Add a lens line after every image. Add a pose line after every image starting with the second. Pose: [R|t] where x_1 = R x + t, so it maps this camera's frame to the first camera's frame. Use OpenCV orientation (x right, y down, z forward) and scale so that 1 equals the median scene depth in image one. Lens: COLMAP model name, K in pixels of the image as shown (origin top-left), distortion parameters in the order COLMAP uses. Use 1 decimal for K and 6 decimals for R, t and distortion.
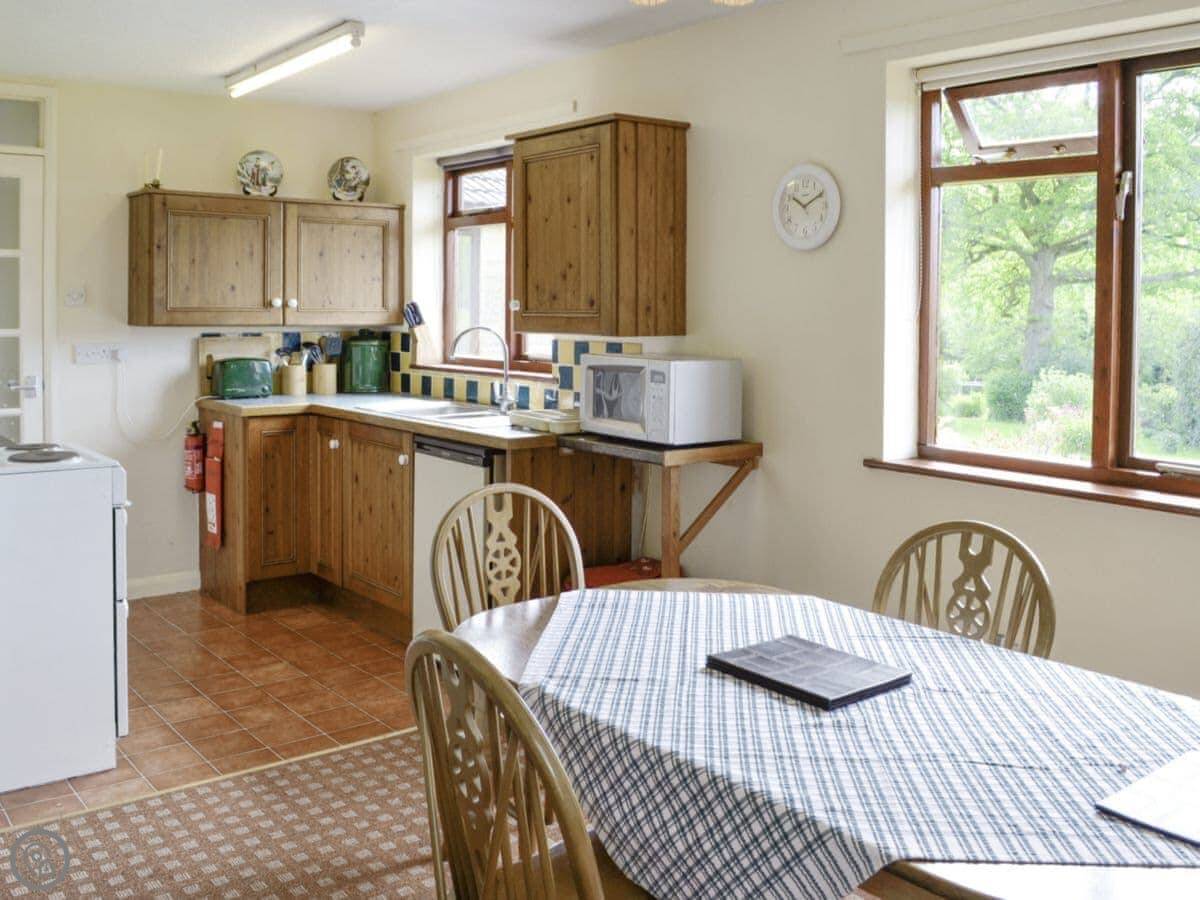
lens RADIAL K [[1099.1, 0, 600.0], [0, 1099.1, 450.0], [0, 0, 1]] dist [-0.091004, 0.005875]
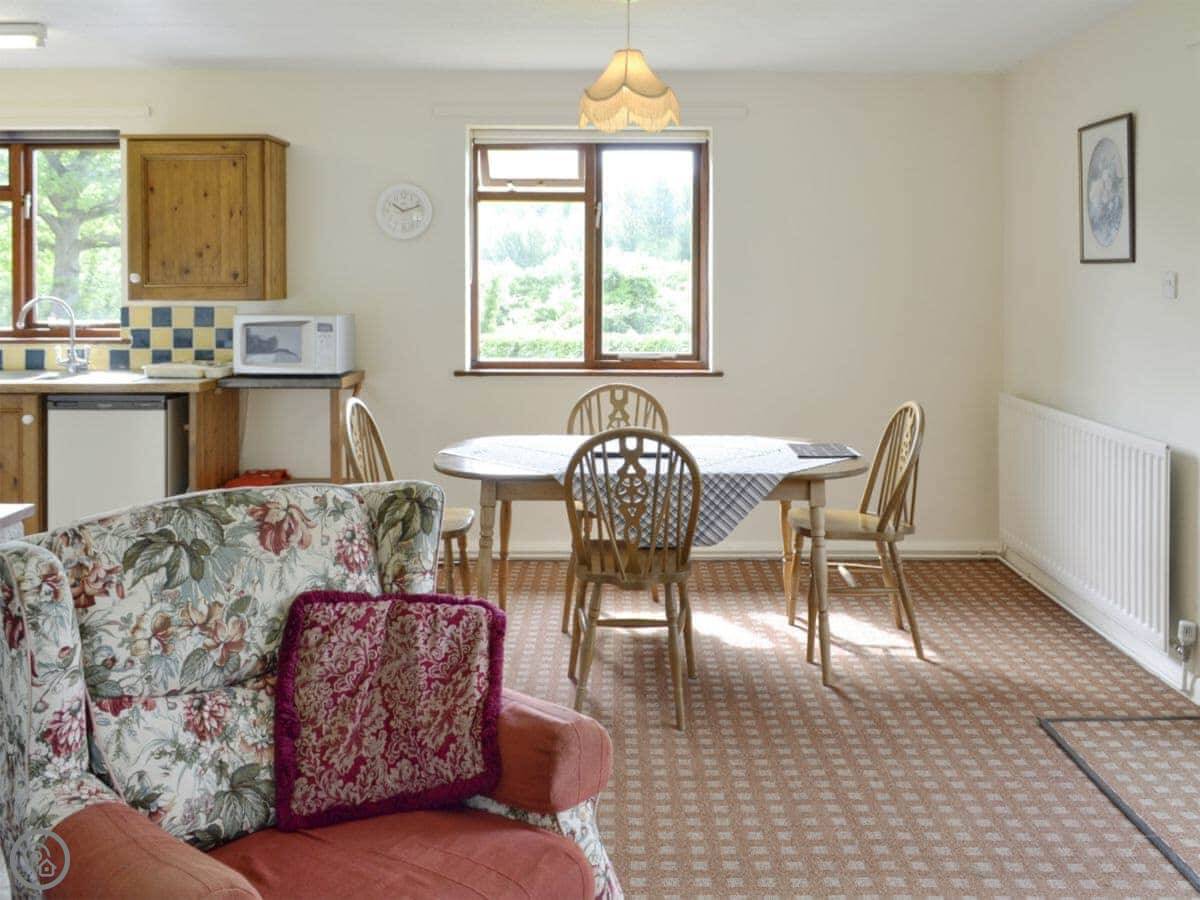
lens RADIAL K [[1017.7, 0, 600.0], [0, 1017.7, 450.0], [0, 0, 1]] dist [0.001635, 0.001380]
pose [[0.632470, -0.139831, 0.761859, -0.728503], [0.106775, 0.989920, 0.093049, 0.006166], [-0.767190, 0.022497, 0.641025, -0.118269]]
